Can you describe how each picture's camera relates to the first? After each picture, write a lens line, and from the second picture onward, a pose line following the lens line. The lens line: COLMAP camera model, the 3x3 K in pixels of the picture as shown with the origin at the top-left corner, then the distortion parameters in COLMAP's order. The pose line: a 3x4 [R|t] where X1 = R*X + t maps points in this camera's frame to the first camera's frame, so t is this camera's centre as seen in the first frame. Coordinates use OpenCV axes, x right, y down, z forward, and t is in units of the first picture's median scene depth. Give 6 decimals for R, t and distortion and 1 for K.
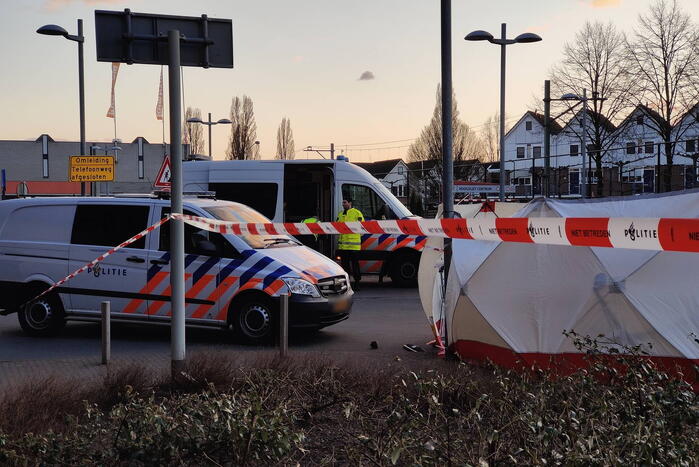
lens RADIAL K [[1056.4, 0, 349.5], [0, 1056.4, 233.5], [0, 0, 1]] dist [0.141073, -0.166718]
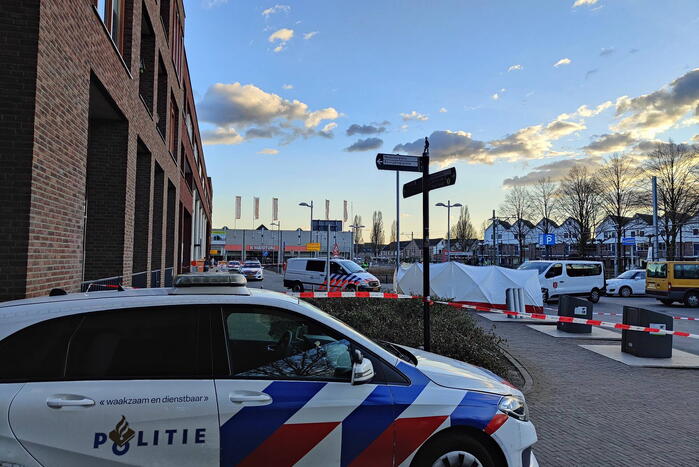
lens RADIAL K [[465.9, 0, 345.6], [0, 465.9, 230.1], [0, 0, 1]] dist [0.009362, -0.000606]
pose [[0.984290, 0.010406, -0.176253, 0.122903], [-0.024677, 0.996571, -0.078970, -0.004418], [0.174826, 0.082079, 0.981172, -0.447678]]
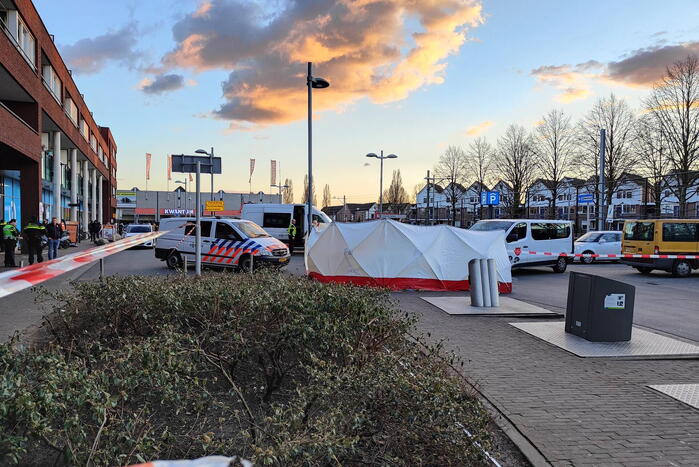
lens RADIAL K [[466.2, 0, 350.1], [0, 466.2, 225.6], [0, 0, 1]] dist [0.010149, 0.003417]
pose [[0.999543, 0.016991, -0.024993, 0.136112], [-0.017440, 0.999688, -0.017862, -0.000100], [0.024682, 0.018290, 0.999528, -0.124945]]
